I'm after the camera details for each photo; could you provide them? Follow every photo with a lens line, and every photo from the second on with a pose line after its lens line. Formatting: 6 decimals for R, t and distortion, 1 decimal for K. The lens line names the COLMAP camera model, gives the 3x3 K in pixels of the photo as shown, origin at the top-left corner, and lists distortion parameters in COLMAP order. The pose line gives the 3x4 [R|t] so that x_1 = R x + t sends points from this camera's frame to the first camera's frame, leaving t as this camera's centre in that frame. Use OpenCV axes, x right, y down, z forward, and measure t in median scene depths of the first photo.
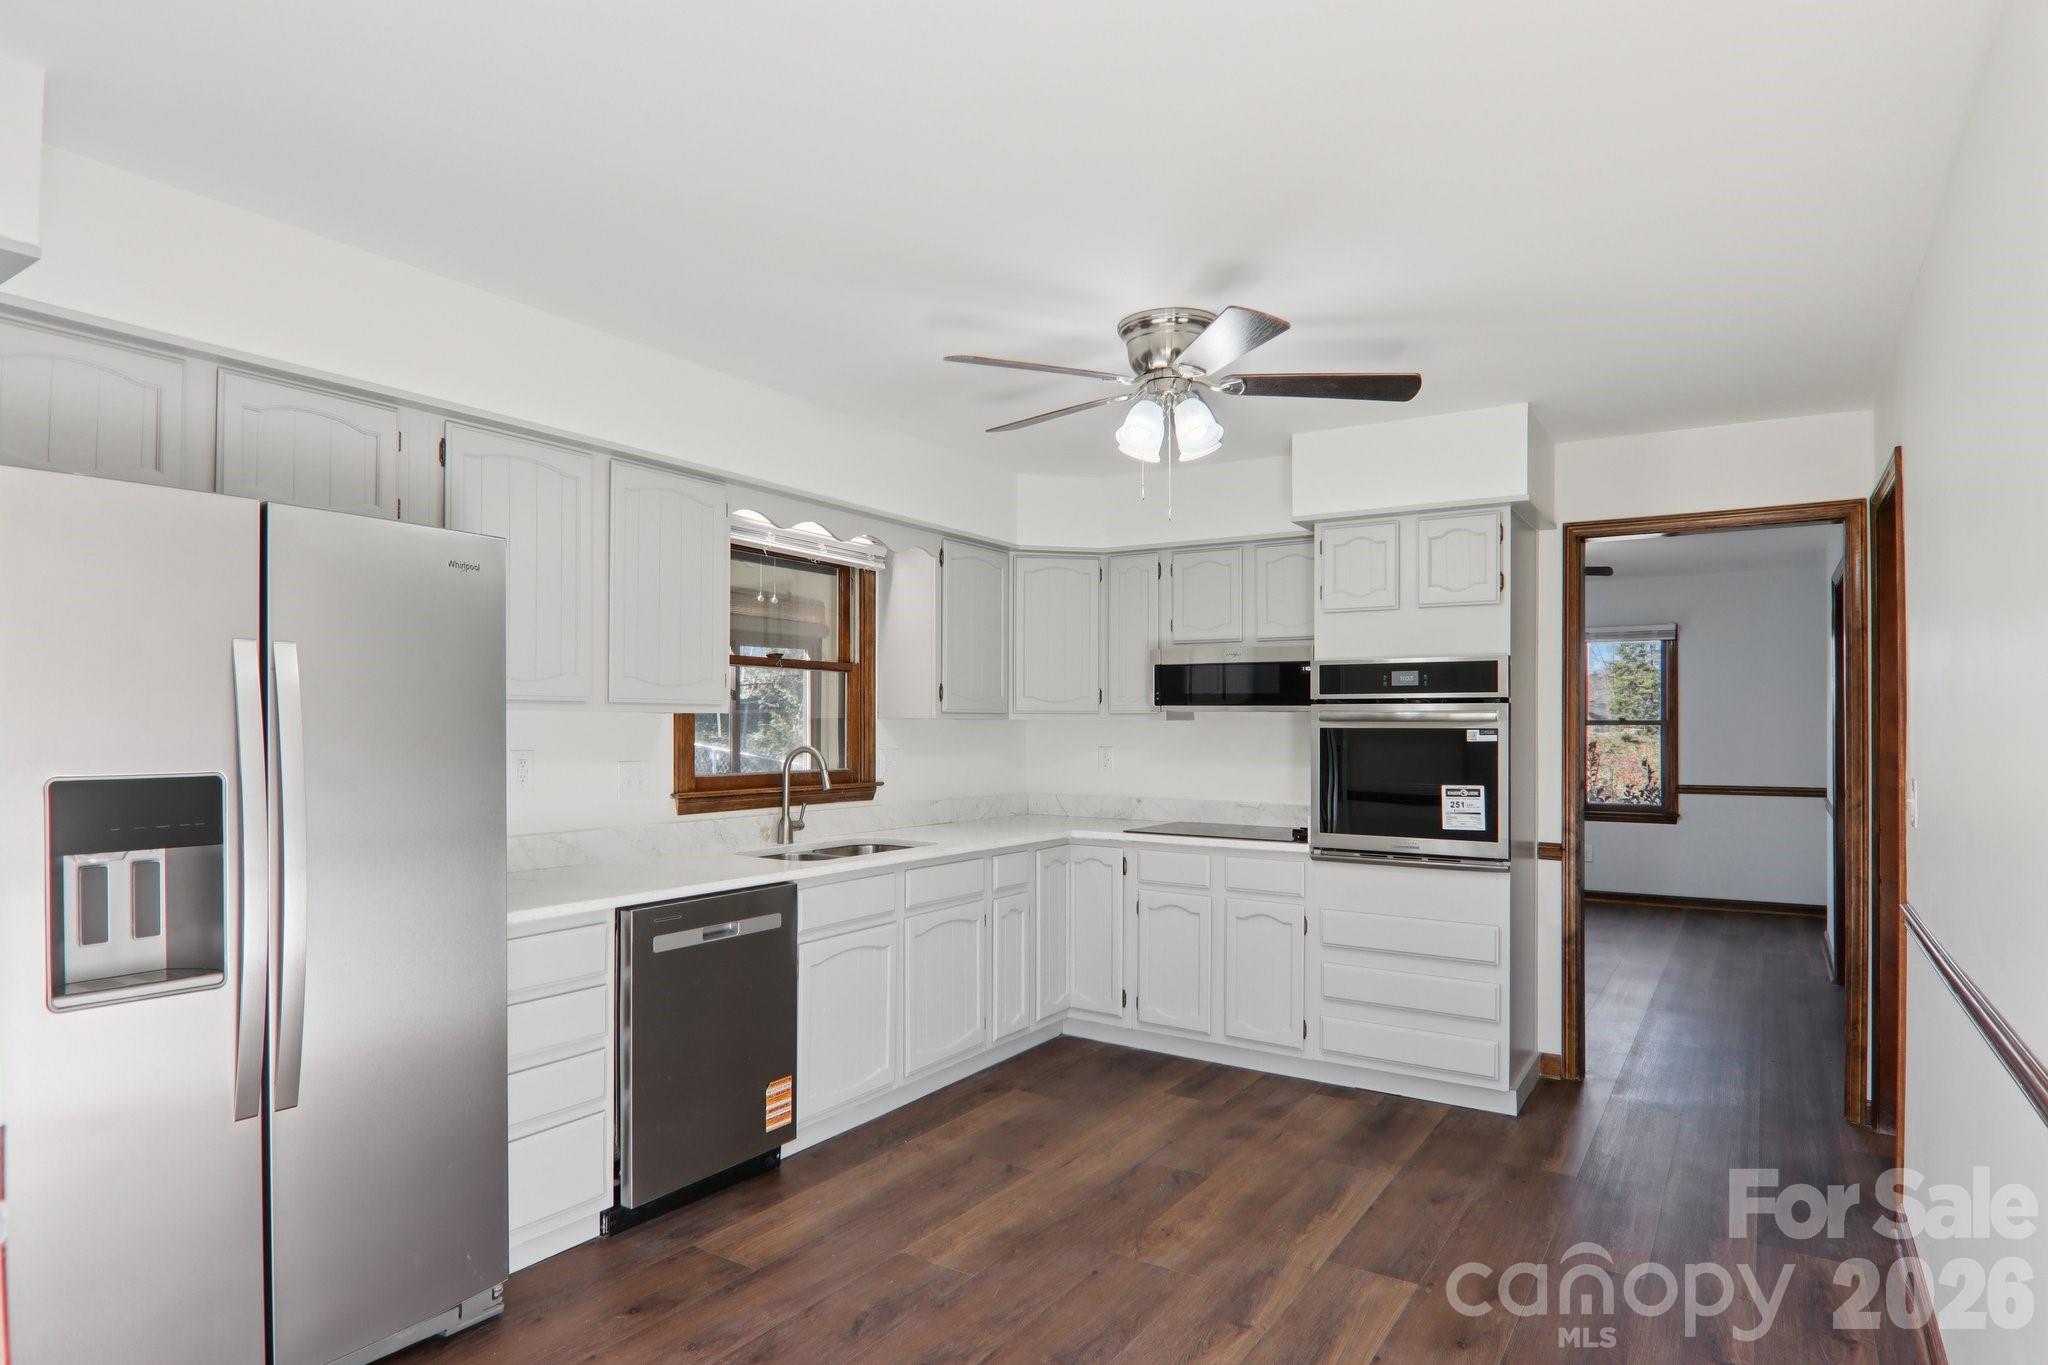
lens RADIAL K [[1145.0, 0, 1044.9], [0, 1145.0, 721.8], [0, 0, 1]] dist [0.007280, -0.020803]
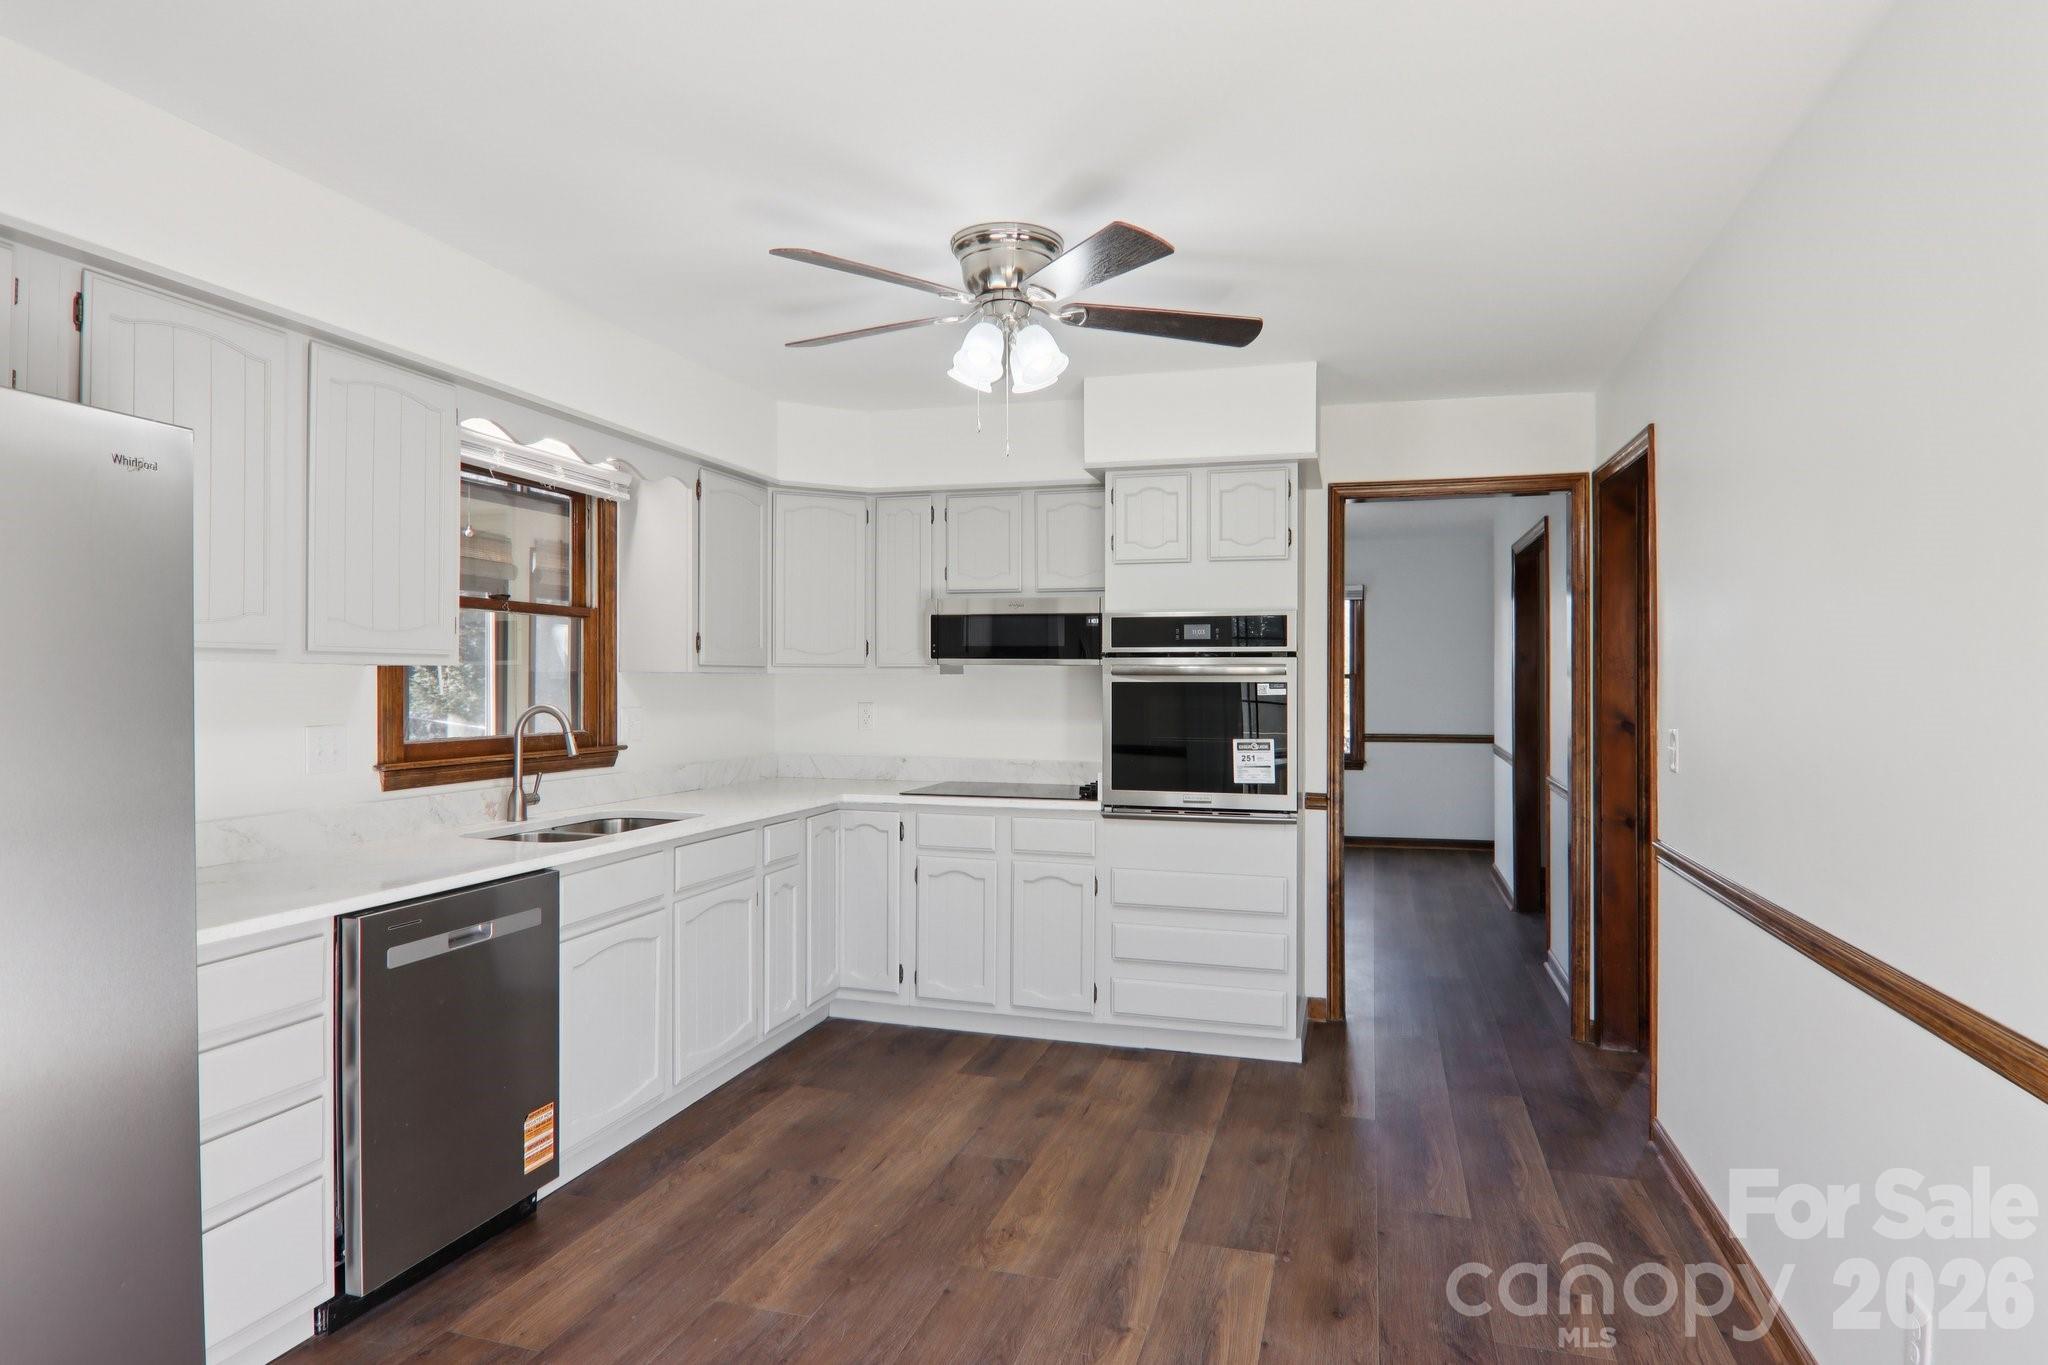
lens RADIAL K [[1145.0, 0, 1025.6], [0, 1145.0, 679.5], [0, 0, 1]] dist [0.007280, -0.020803]
pose [[0.959235, -0.001146, 0.282607, -0.114574], [0.000061, 0.999993, 0.003848, -0.000617], [-0.282609, -0.003674, 0.959228, 0.096961]]
